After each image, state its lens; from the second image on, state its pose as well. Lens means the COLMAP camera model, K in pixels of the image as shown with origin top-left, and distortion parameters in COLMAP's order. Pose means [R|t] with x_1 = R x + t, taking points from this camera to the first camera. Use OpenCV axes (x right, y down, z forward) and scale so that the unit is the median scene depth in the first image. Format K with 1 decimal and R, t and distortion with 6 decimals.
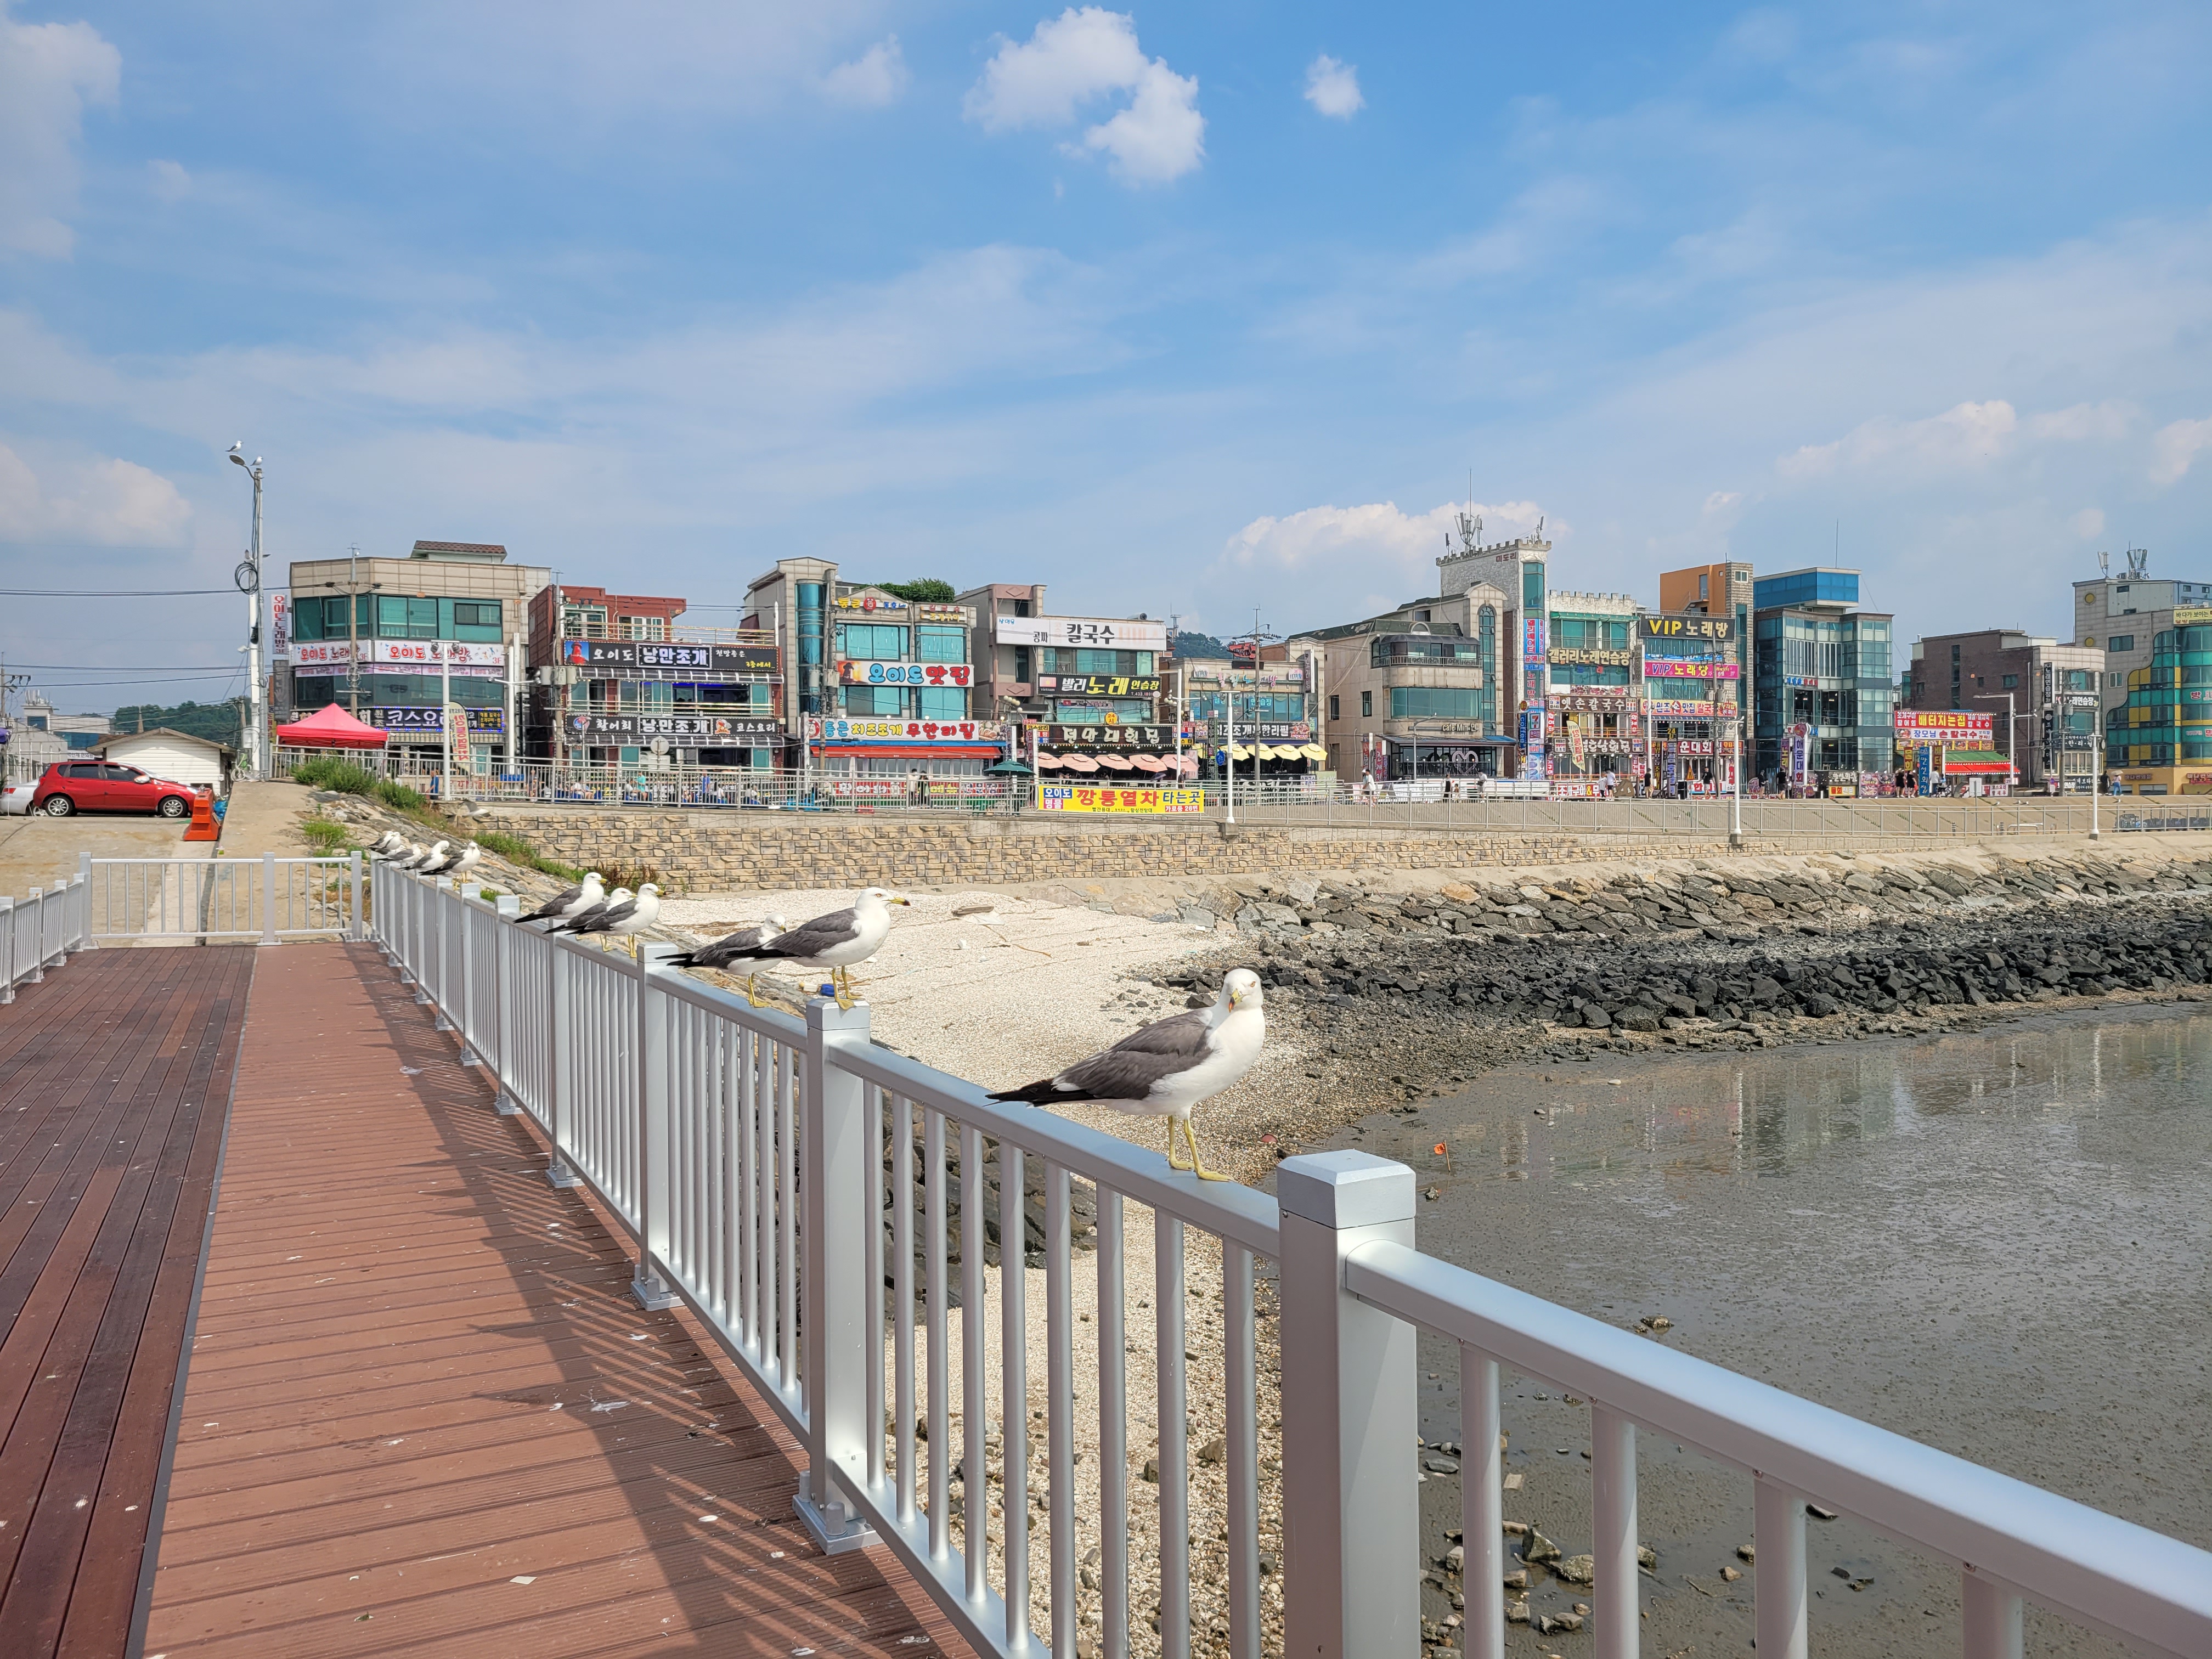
lens RADIAL K [[1652.5, 0, 1111.7], [0, 1652.5, 831.9], [0, 0, 1]] dist [0.053670, -0.040665]
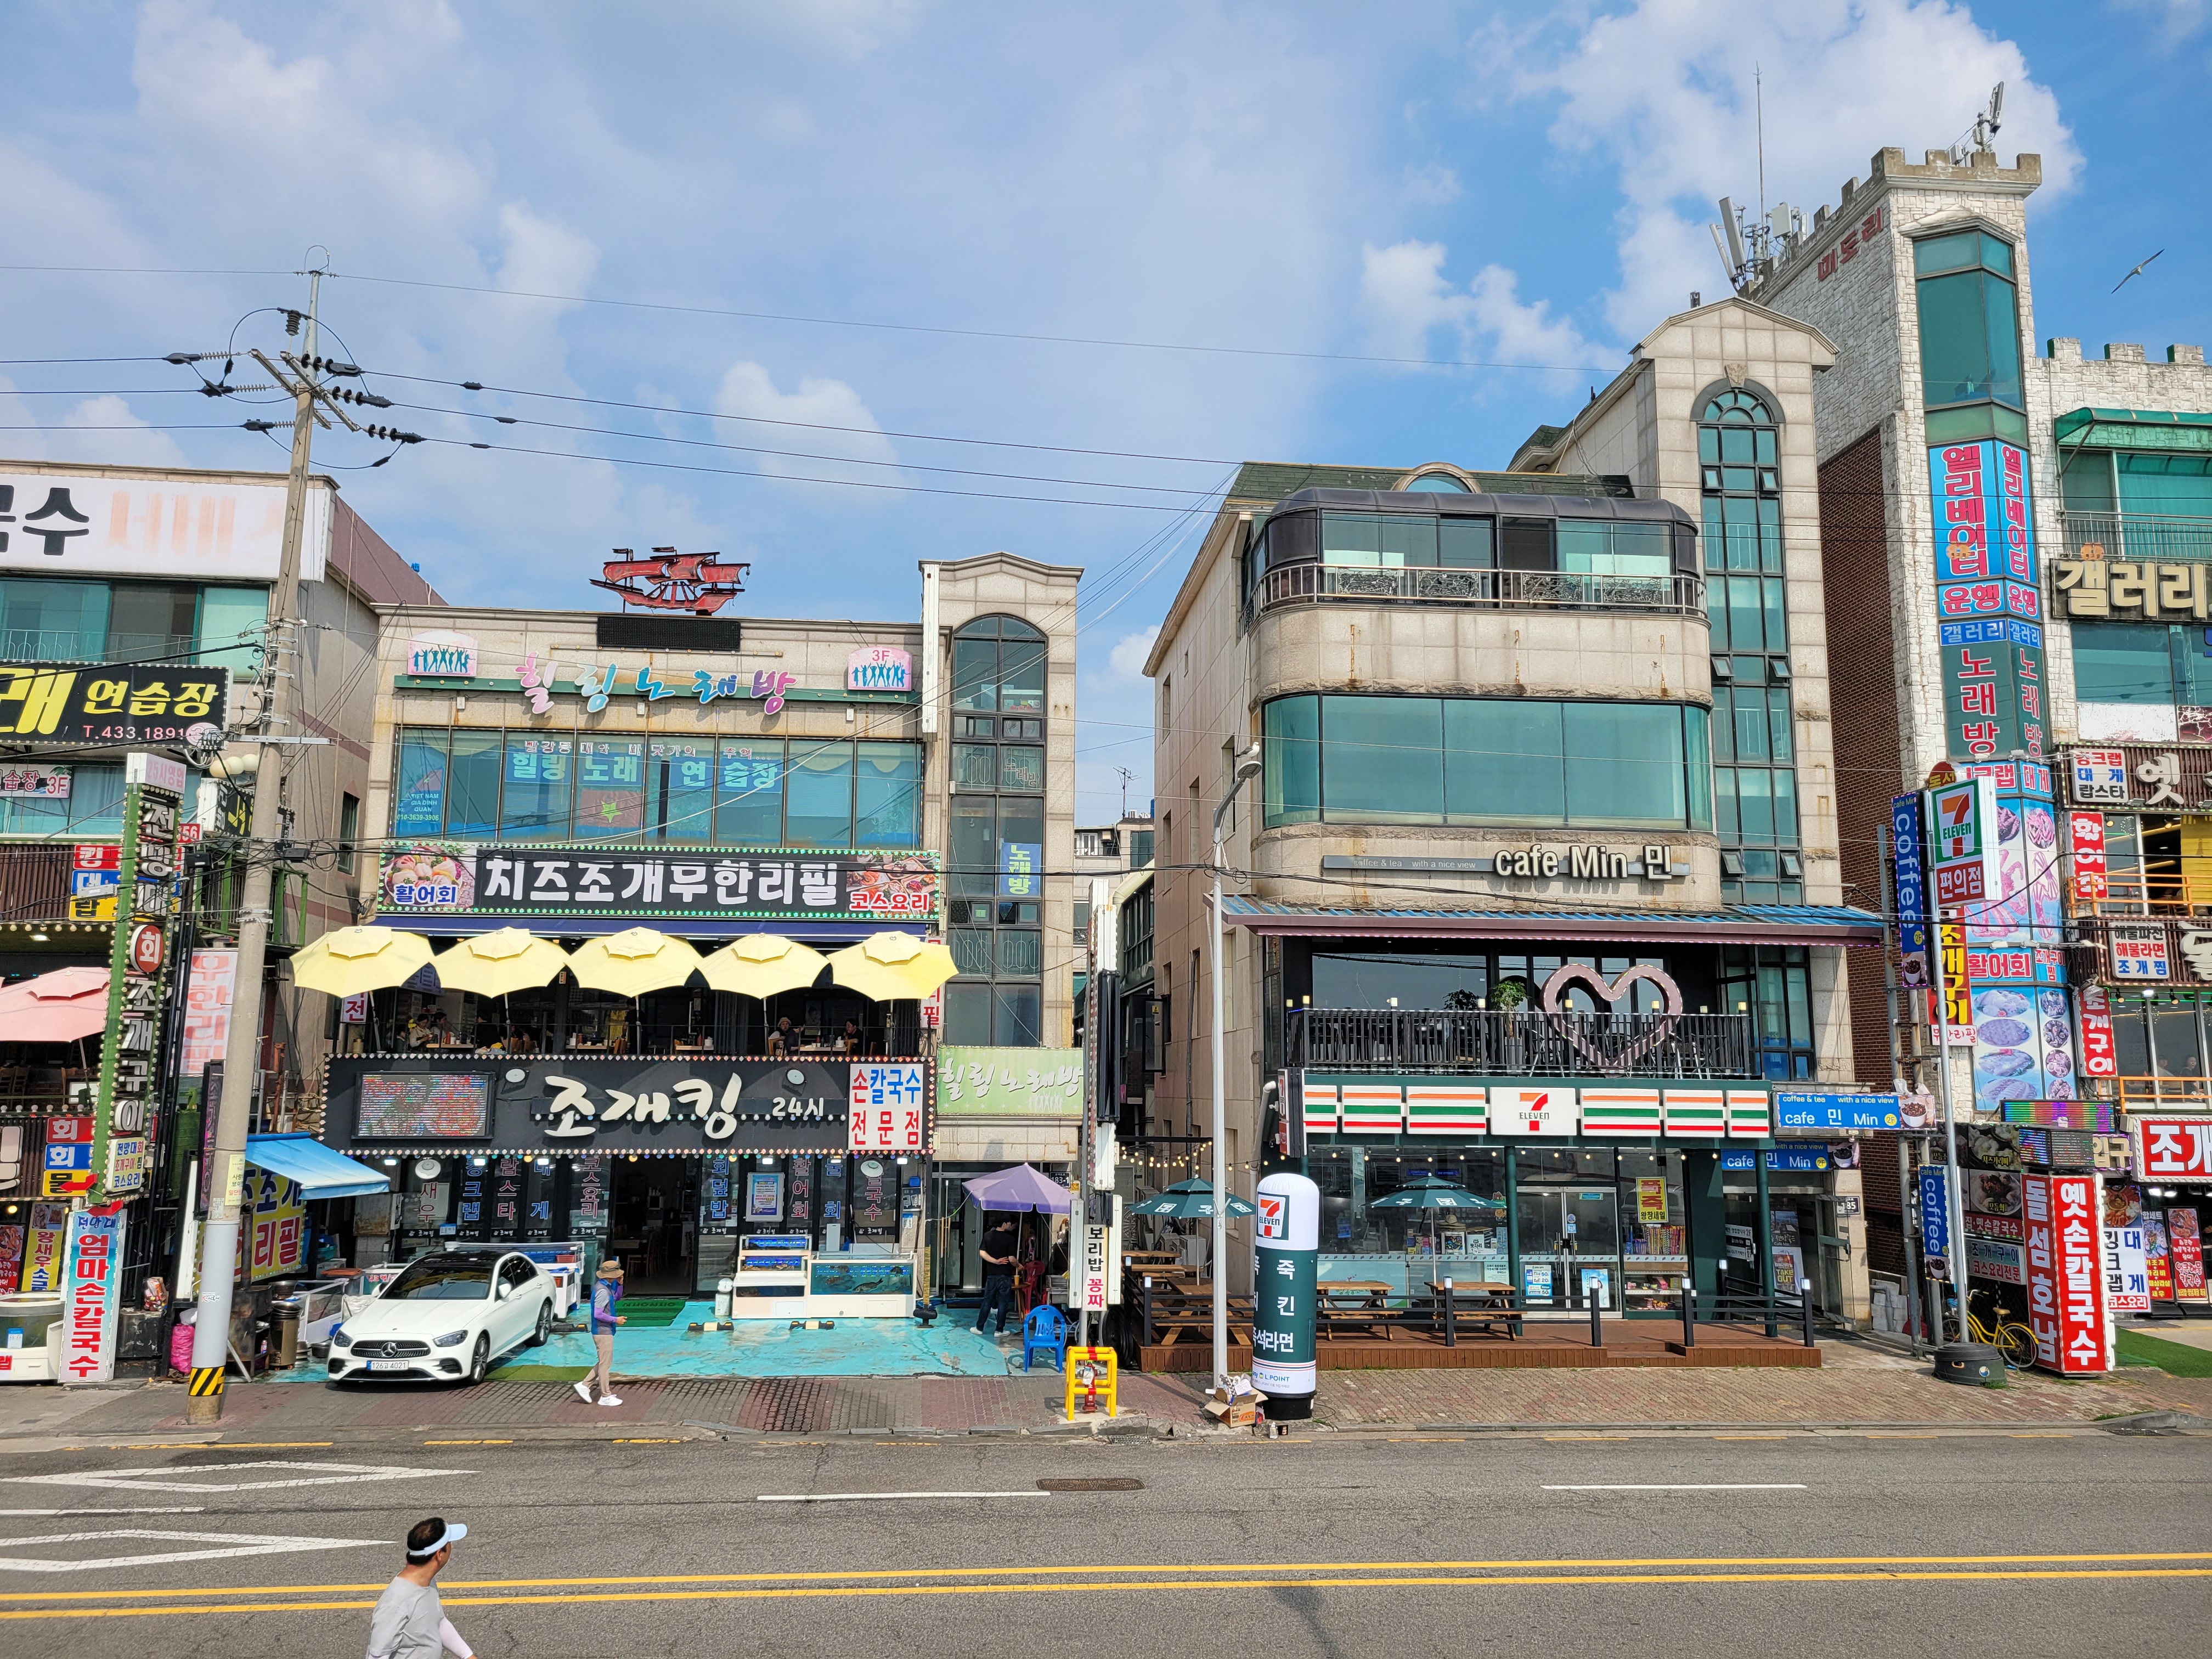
lens RADIAL K [[1652.5, 0, 1090.5], [0, 1652.5, 840.9], [0, 0, 1]] dist [0.053670, -0.040665]
pose [[0.931360, -0.036816, -0.362234, 0.225393], [-0.024248, 0.986394, -0.162599, -0.026380], [0.363292, 0.160221, 0.917795, 0.749763]]
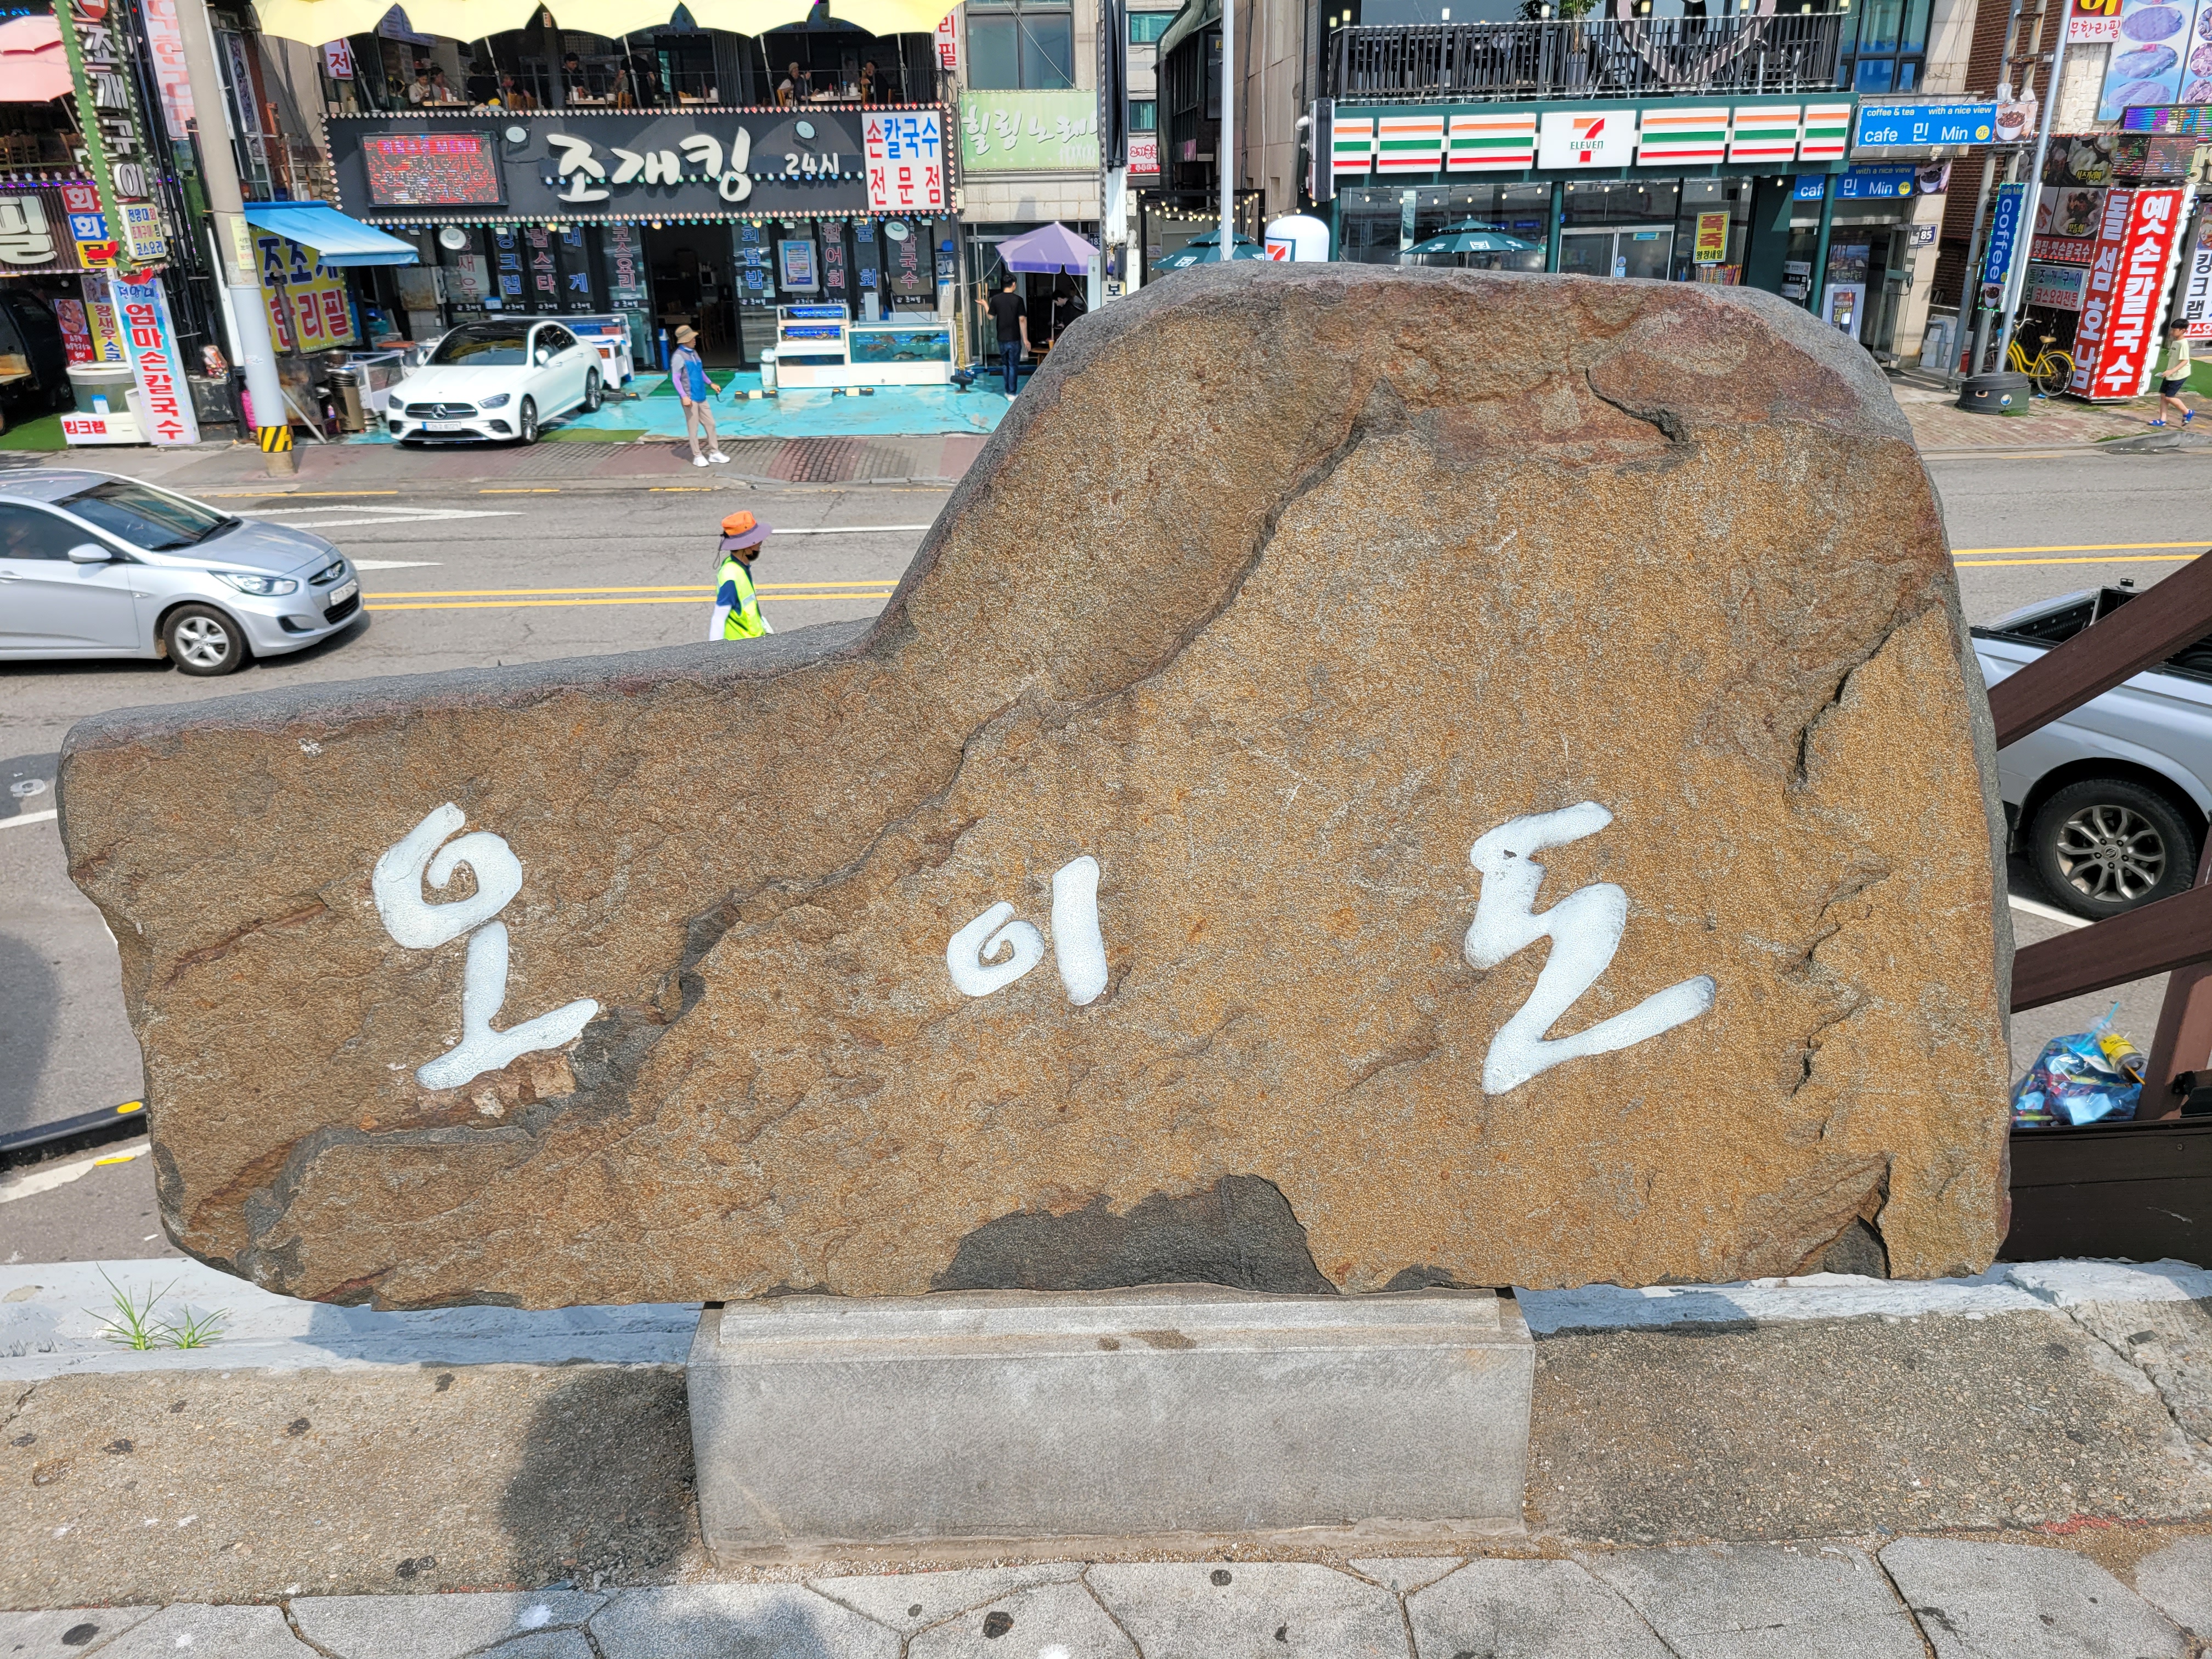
lens RADIAL K [[1652.5, 0, 1097.8], [0, 1652.5, 859.1], [0, 0, 1]] dist [0.053670, -0.040665]
pose [[0.906510, 0.154126, -0.393046, 0.238462], [0.003848, 0.927926, 0.372744, -0.023152], [0.422167, -0.339409, 0.840581, 0.750506]]
